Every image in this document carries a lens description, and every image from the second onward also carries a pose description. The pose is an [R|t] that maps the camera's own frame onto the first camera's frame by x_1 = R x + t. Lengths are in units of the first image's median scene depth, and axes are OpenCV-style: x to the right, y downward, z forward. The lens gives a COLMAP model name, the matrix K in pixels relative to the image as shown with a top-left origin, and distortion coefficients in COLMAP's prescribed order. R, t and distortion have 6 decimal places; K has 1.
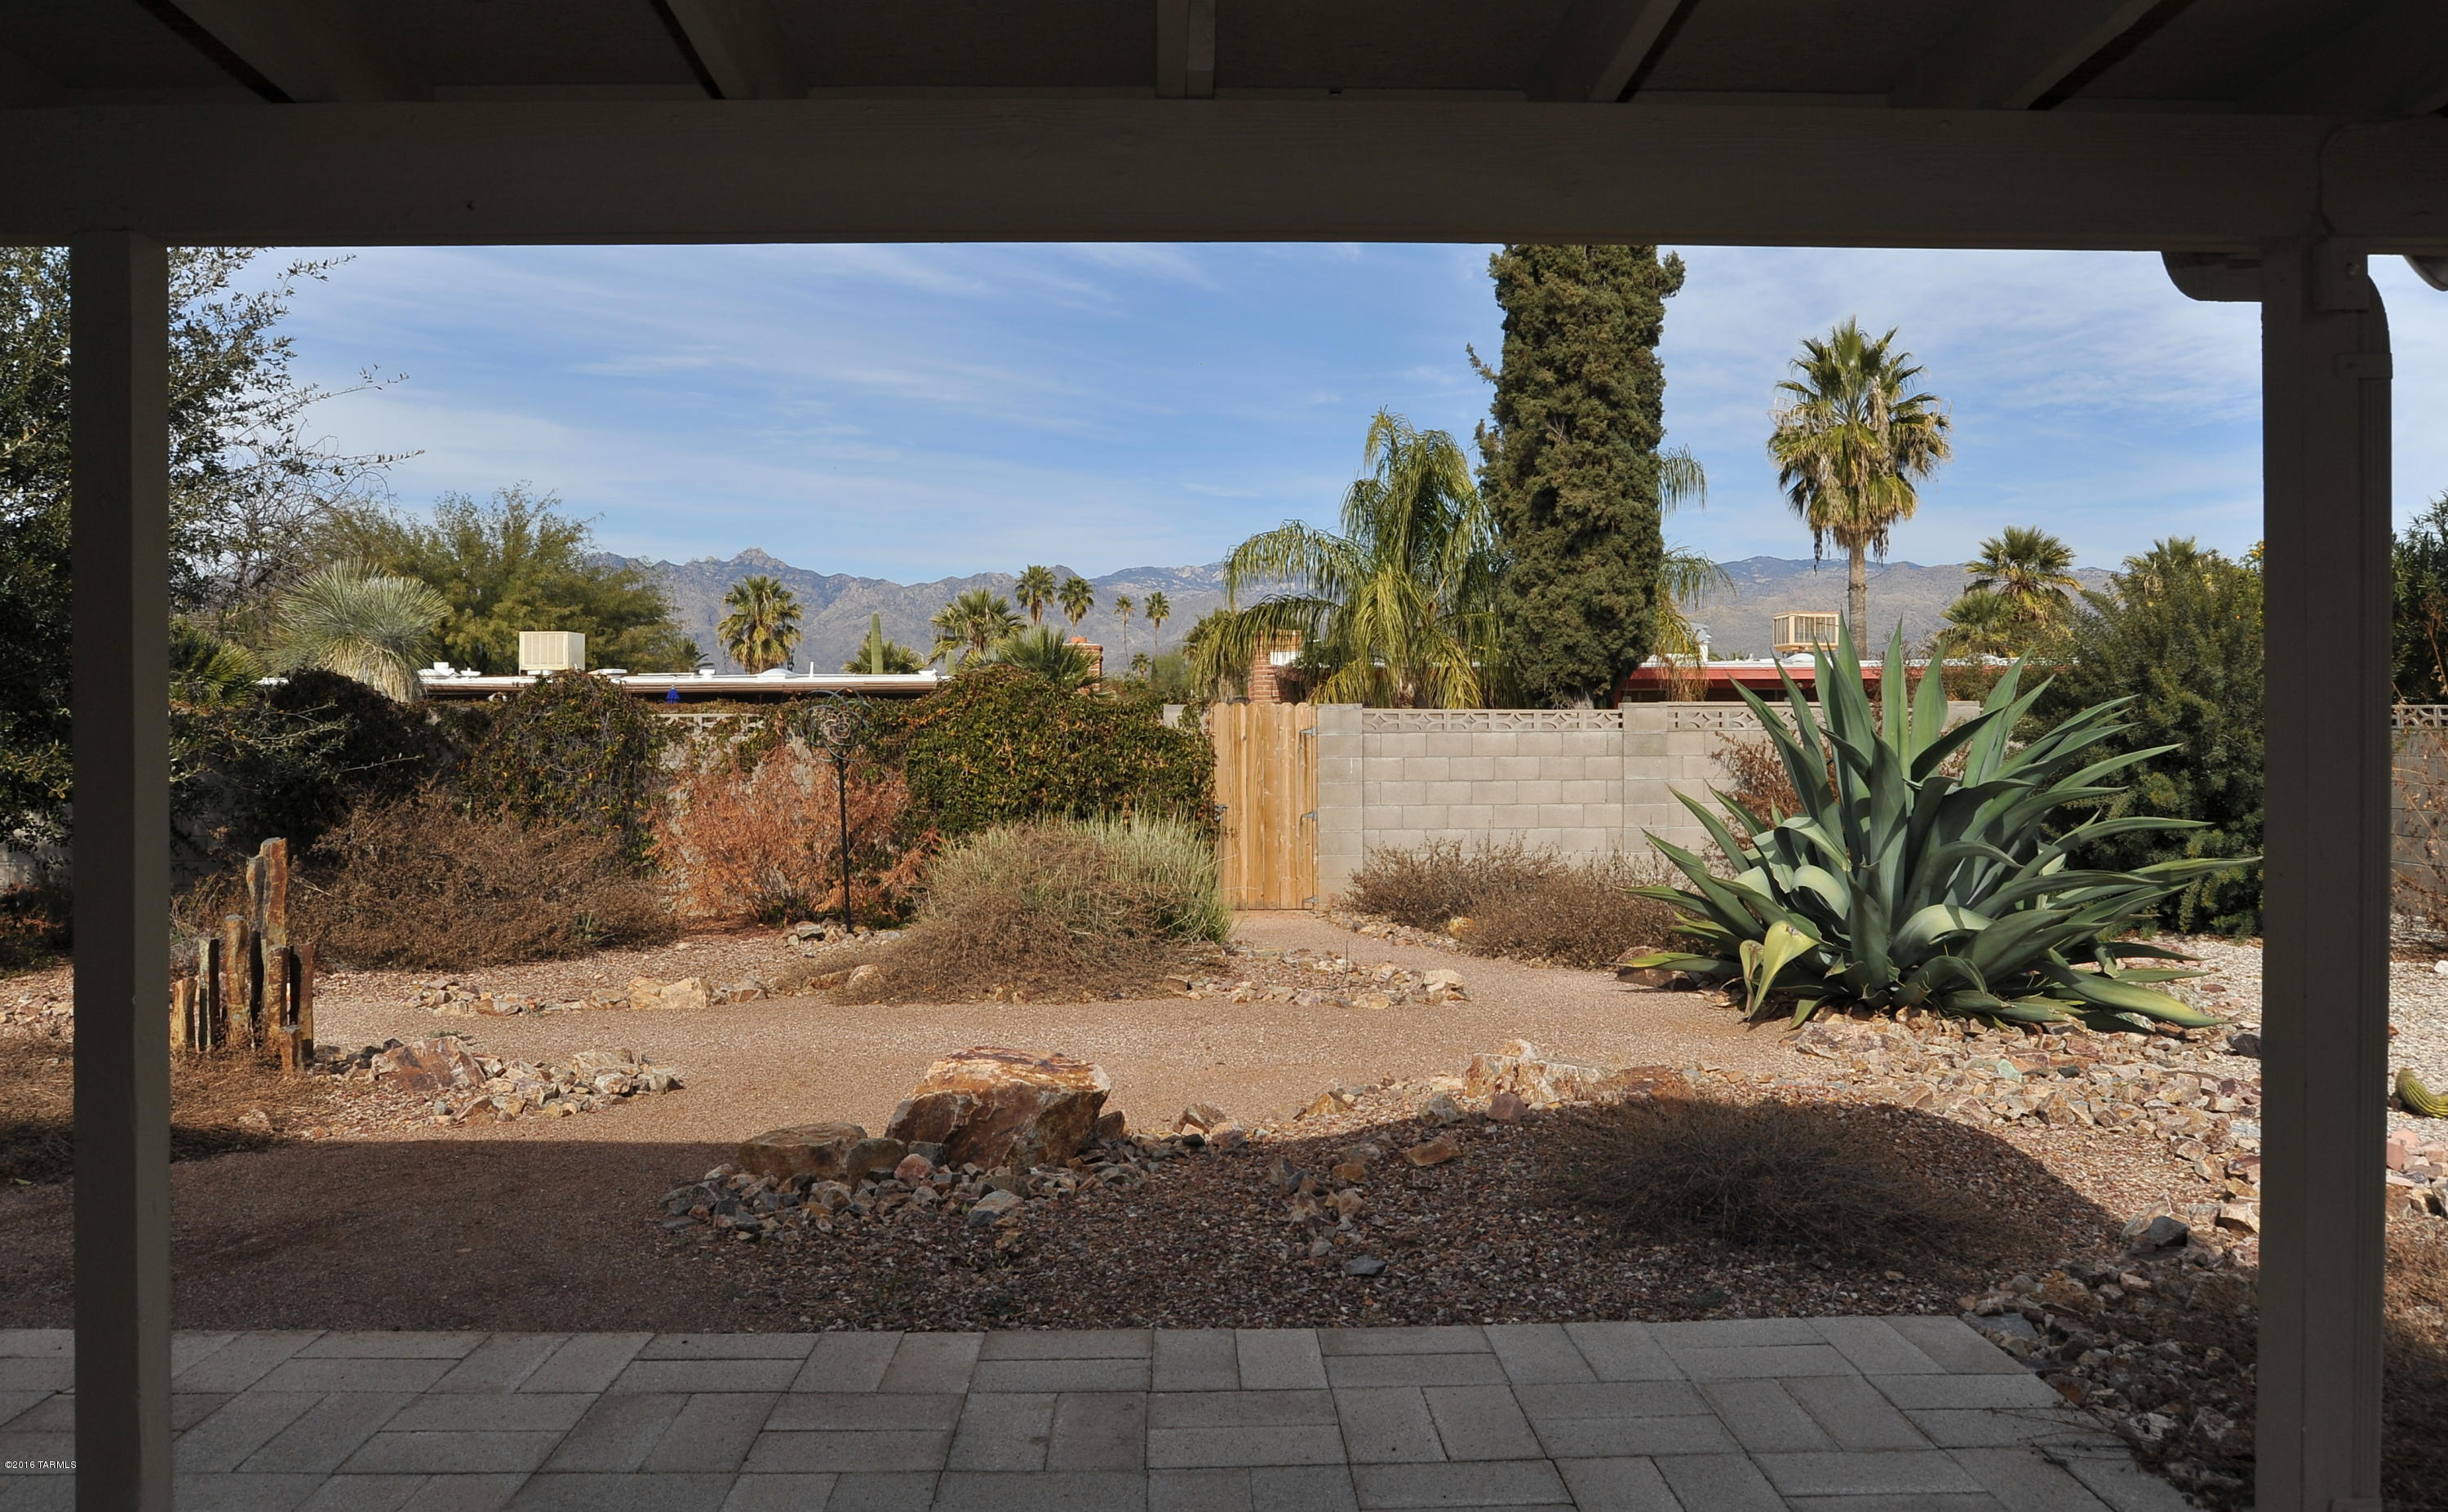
lens RADIAL K [[1699.8, 0, 1211.4], [0, 1699.8, 733.4], [0, 0, 1]] dist [-0.061715, 0.007655]
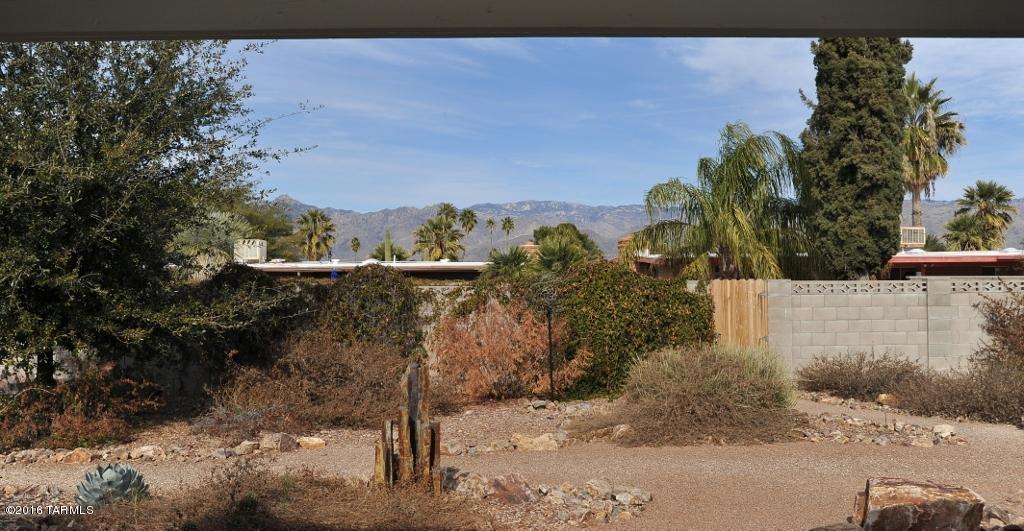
lens RADIAL K [[881.3, 0, 510.5], [0, 881.3, 262.8], [0, 0, 1]] dist [-0.049266, 0.000713]
pose [[0.999927, -0.004632, -0.011175, -0.169491], [0.004292, 0.999534, -0.030232, -0.006007], [0.011310, 0.030182, 0.999480, 0.018190]]
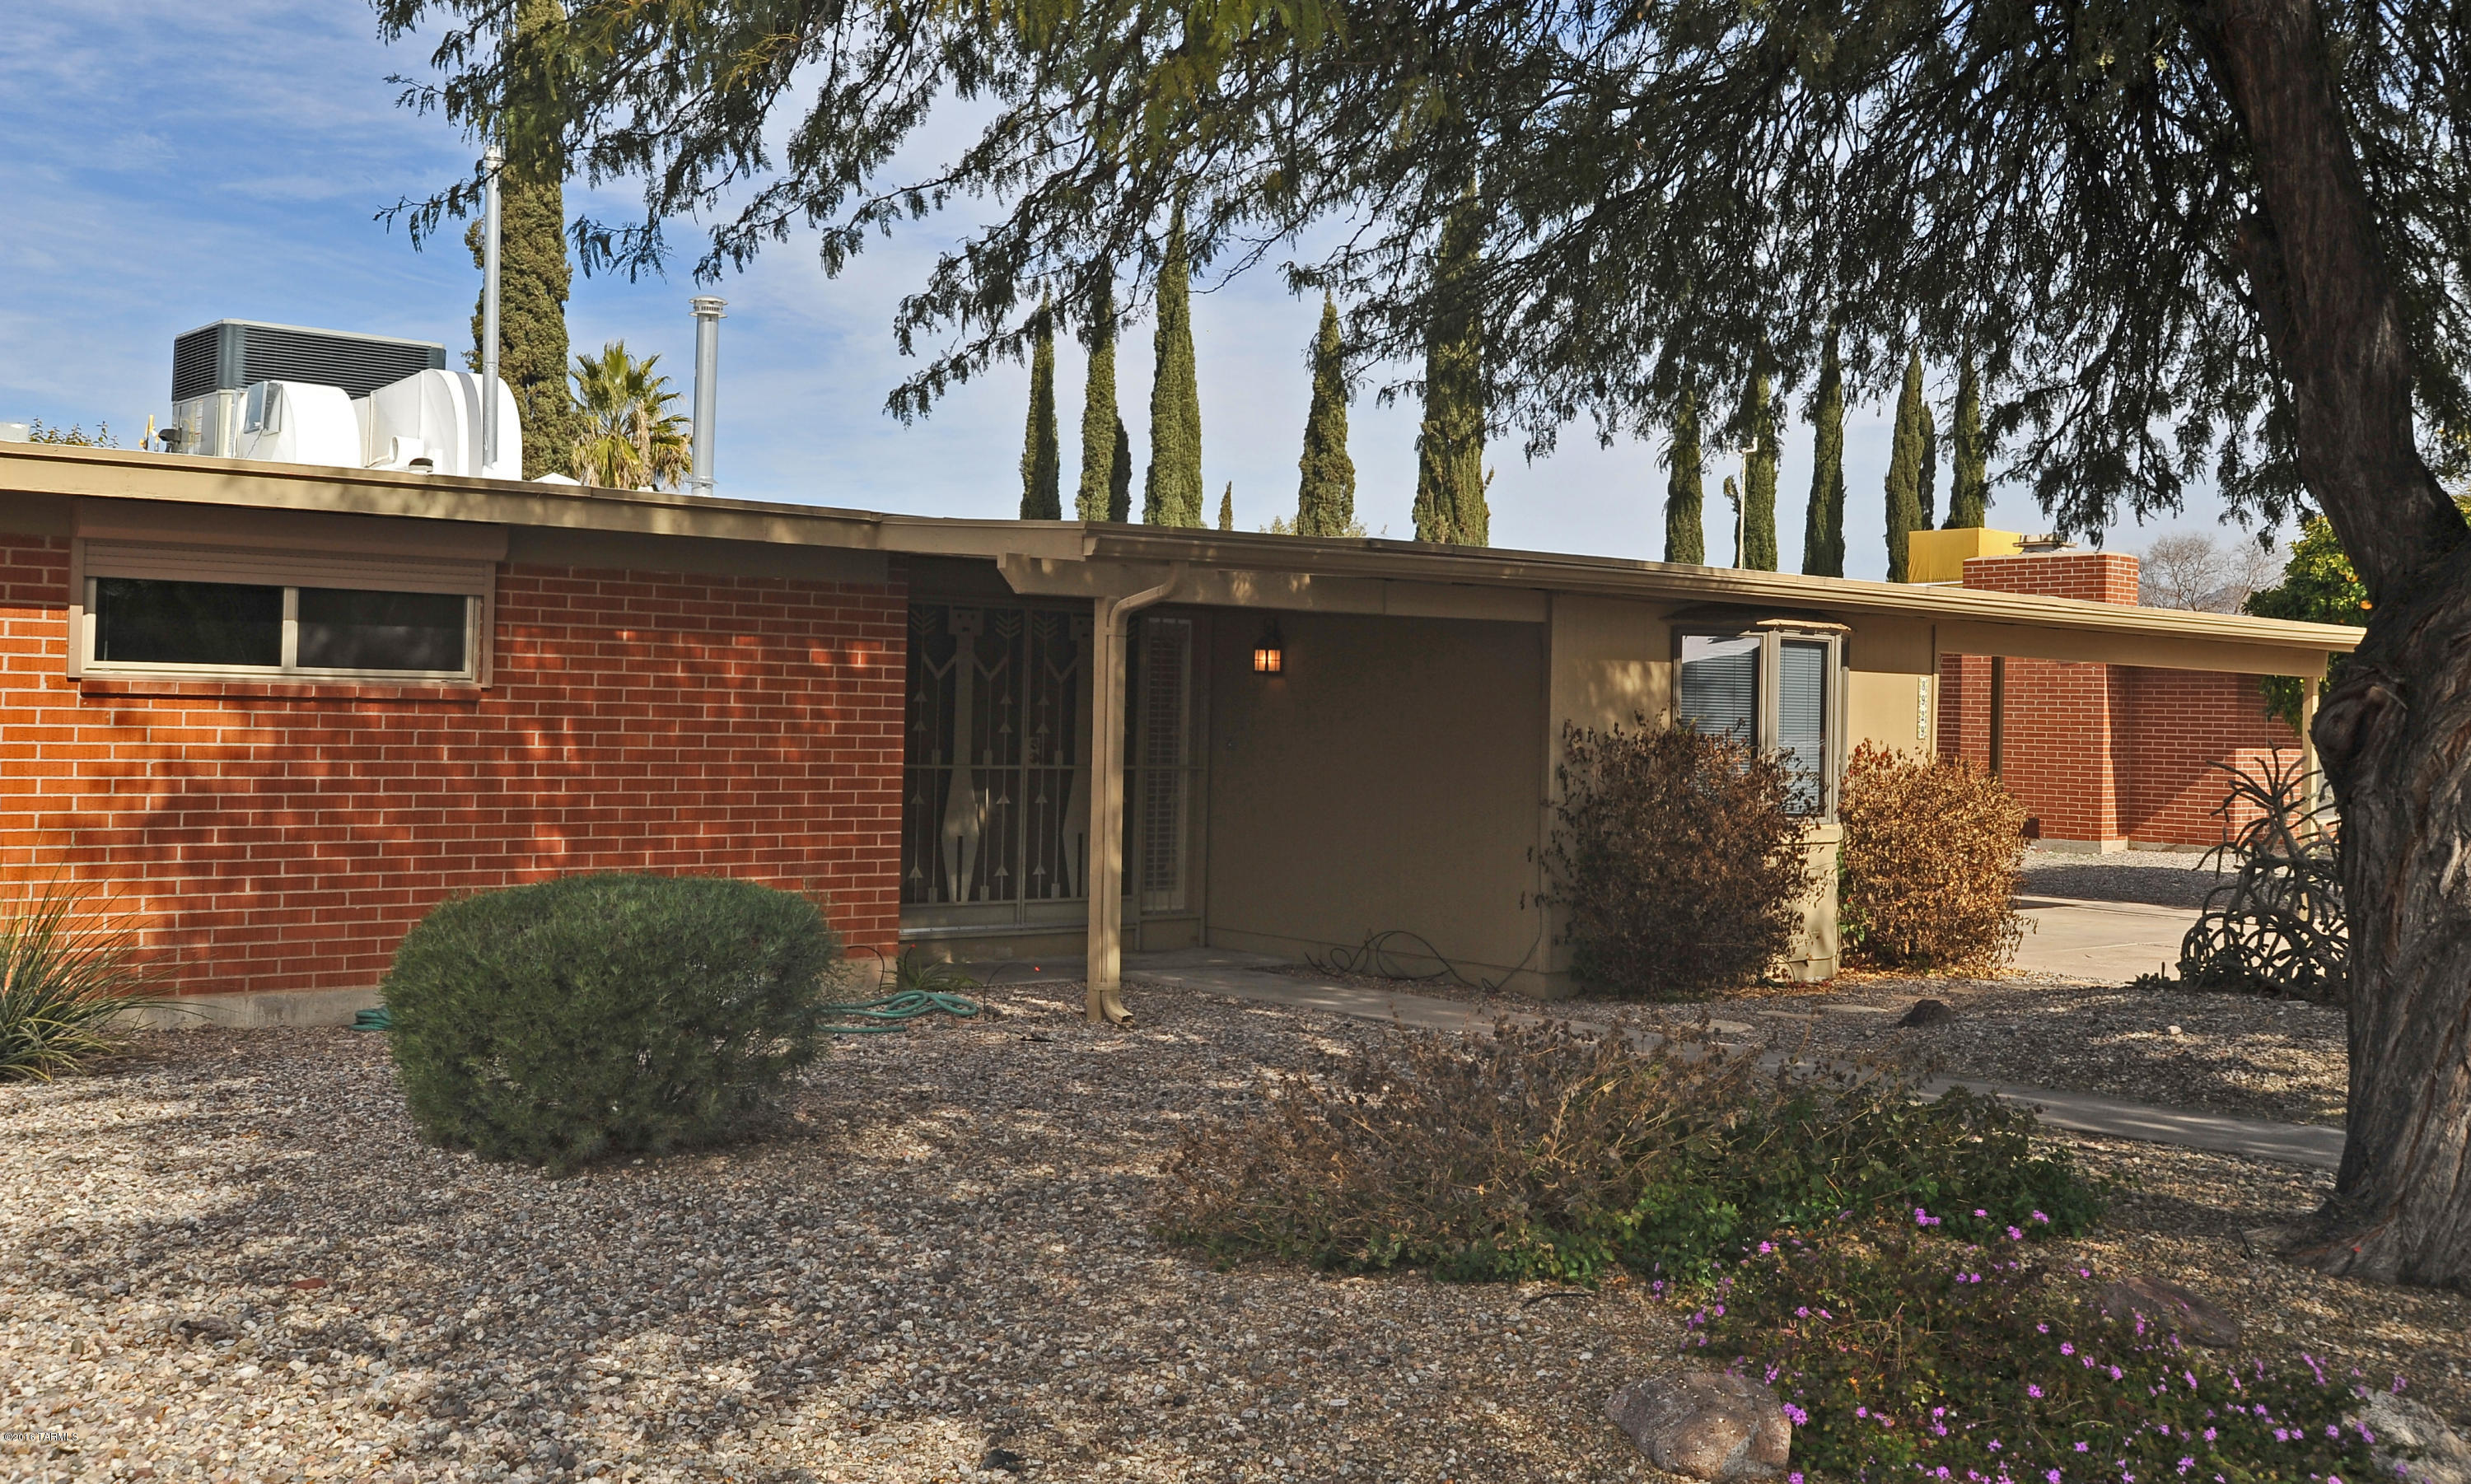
lens RADIAL K [[2372.0, 0, 1230.7], [0, 2372.0, 726.4], [0, 0, 1]] dist [-0.023709, 0.000000]
pose [[0.786343, 0.030948, 0.617014, -0.601085], [-0.033871, 0.999402, -0.006962, -0.000439], [-0.616861, -0.015424, 0.786921, -1.109496]]
